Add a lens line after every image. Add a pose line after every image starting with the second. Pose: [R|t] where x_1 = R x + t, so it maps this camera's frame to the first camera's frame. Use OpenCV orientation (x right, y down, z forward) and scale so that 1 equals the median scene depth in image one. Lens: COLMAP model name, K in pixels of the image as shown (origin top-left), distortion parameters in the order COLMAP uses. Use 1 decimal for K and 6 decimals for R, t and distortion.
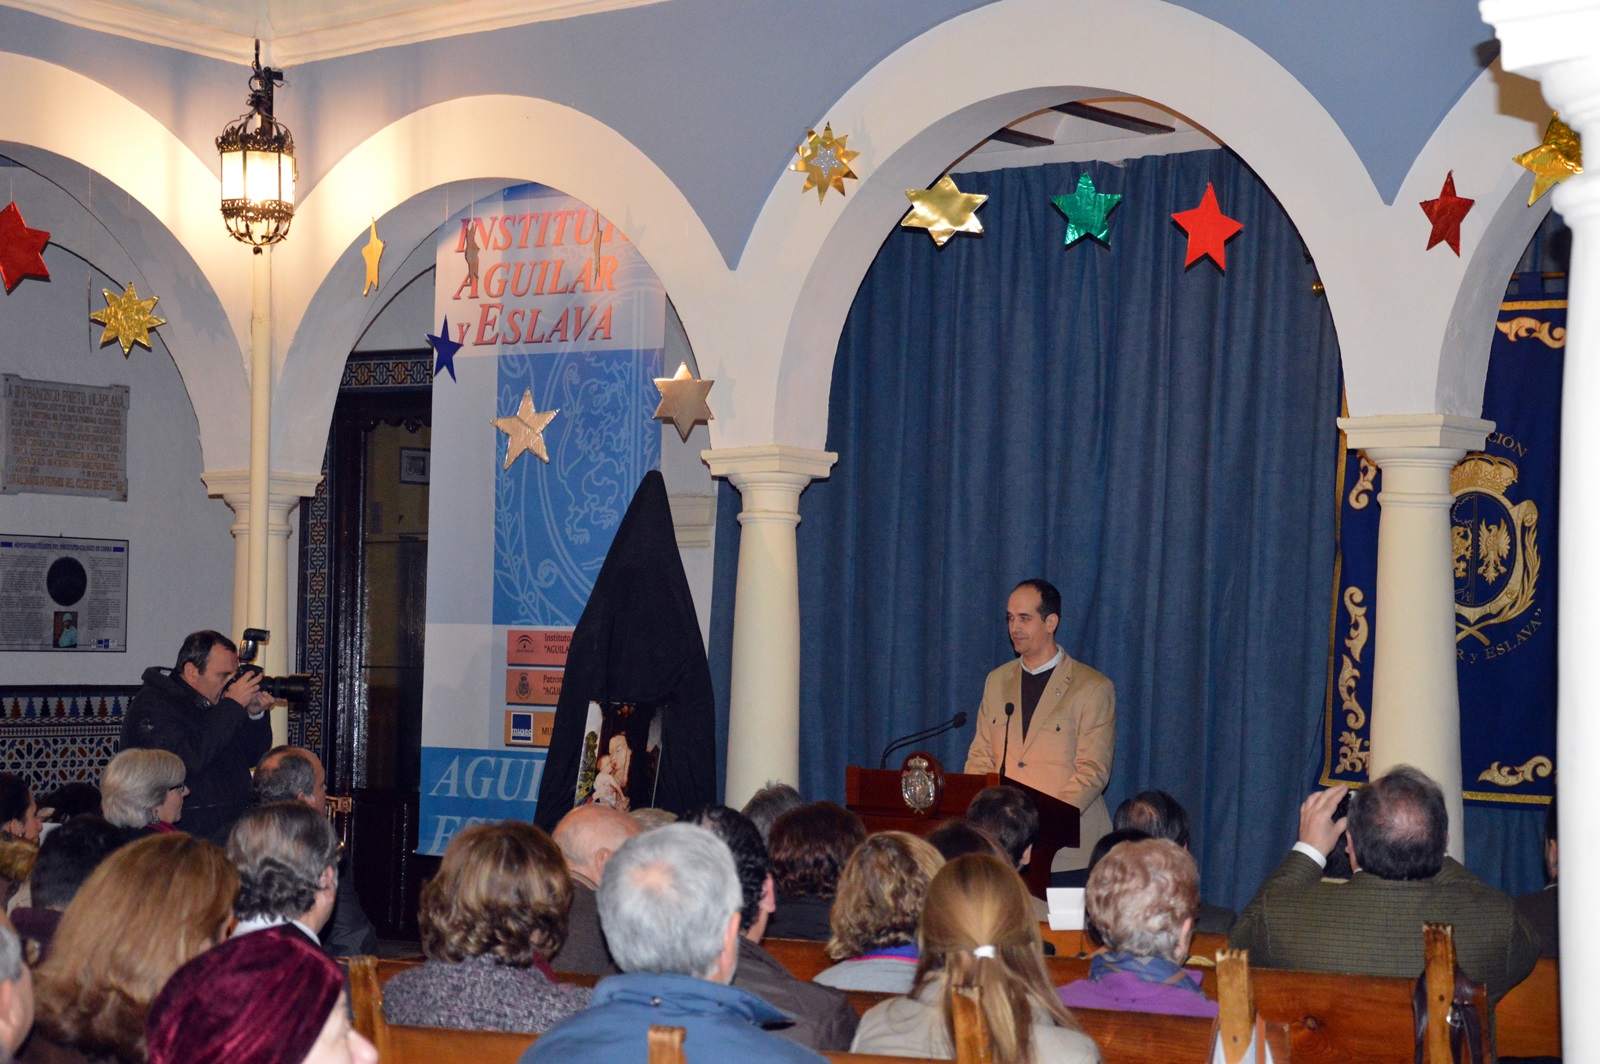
lens RADIAL K [[3219.2, 0, 800.0], [0, 3219.2, 532.0], [0, 0, 1]] dist [0.236427, 0.168583]
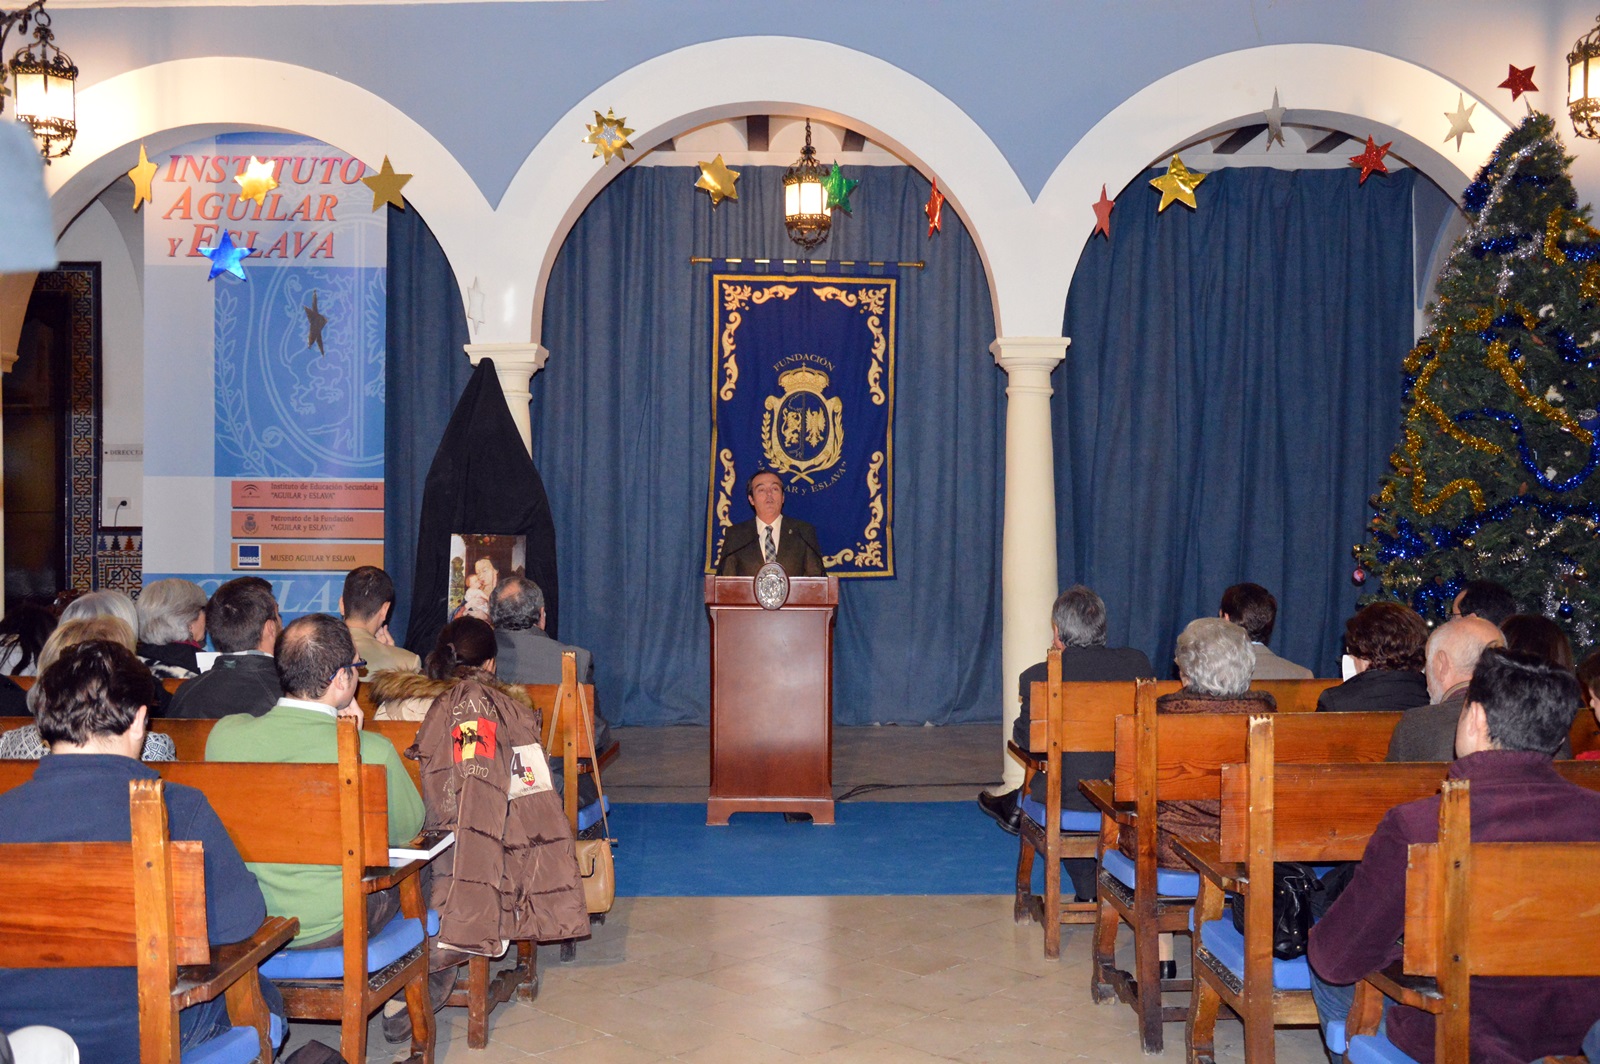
lens RADIAL K [[1654.9, 0, 800.0], [0, 1654.9, 532.0], [0, 0, 1]] dist [0.017688, 0.020294]
pose [[0.799526, -0.028275, 0.599965, -0.308783], [-0.008680, 0.998243, 0.058612, 0.010028], [-0.600569, -0.052070, 0.797876, 0.335677]]
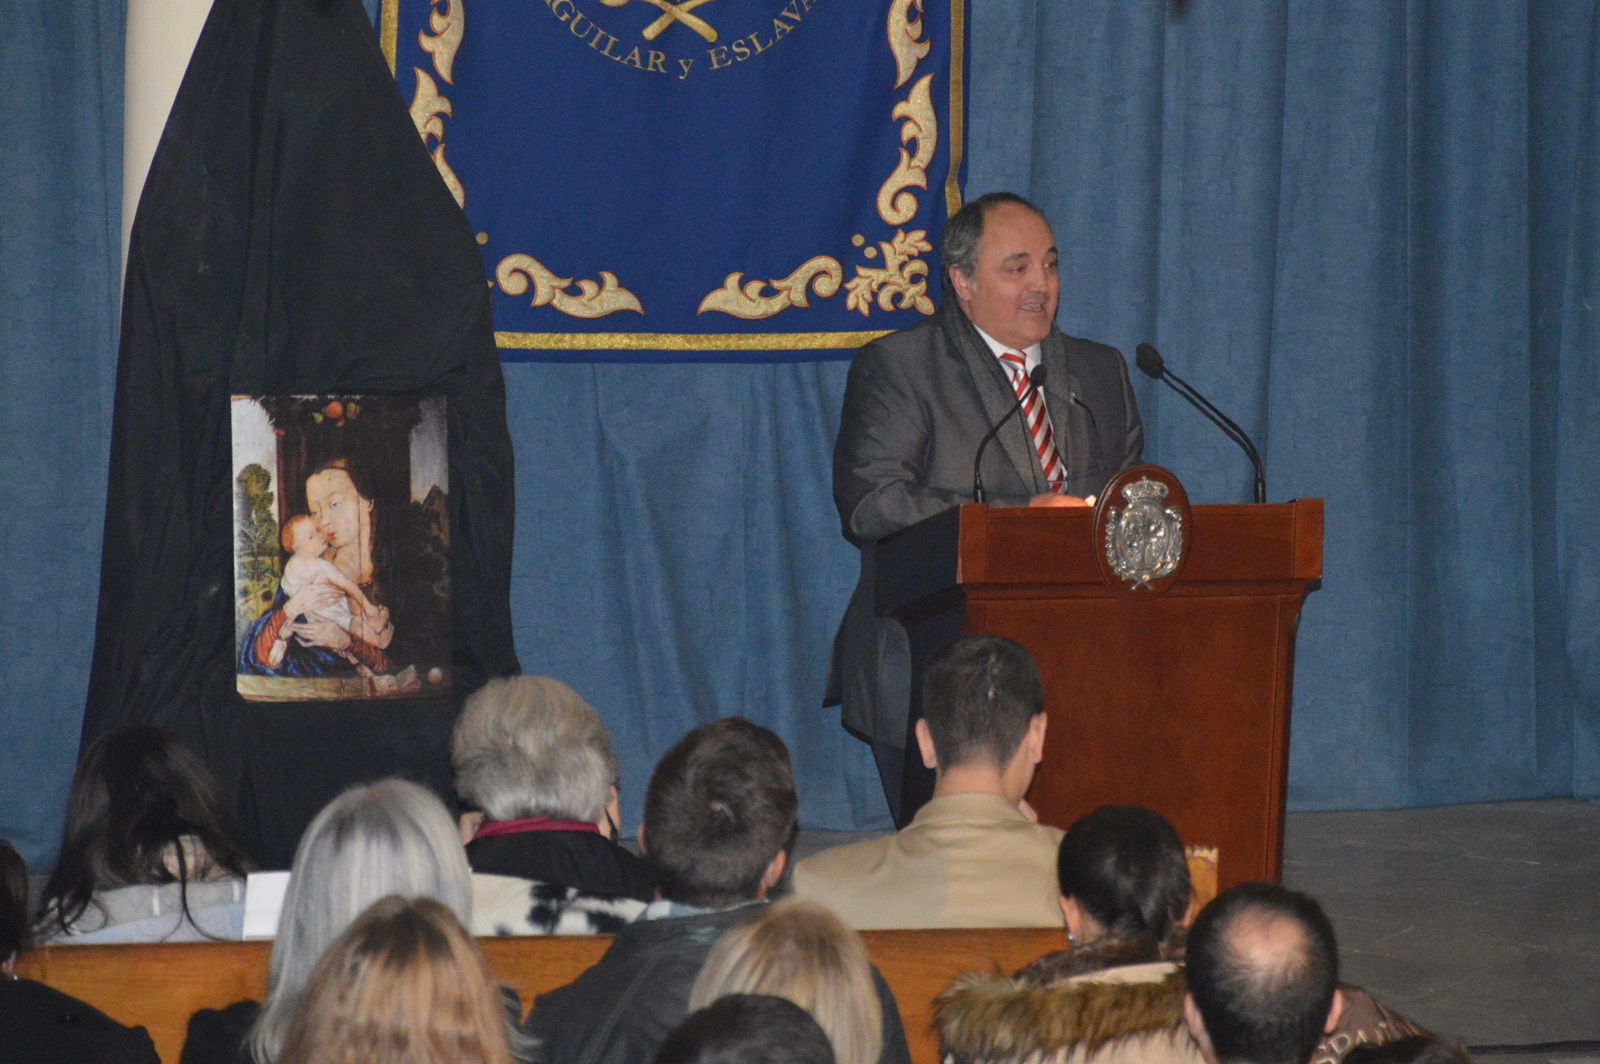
lens RADIAL K [[7473.7, 0, 800.0], [0, 7473.7, 532.0], [0, 0, 1]] dist [2.033666, 0.411322]
pose [[0.620921, -0.116247, 0.775206, -0.710821], [-0.031177, 0.984498, 0.172603, -0.094719], [-0.783253, -0.131342, 0.607671, 0.275937]]
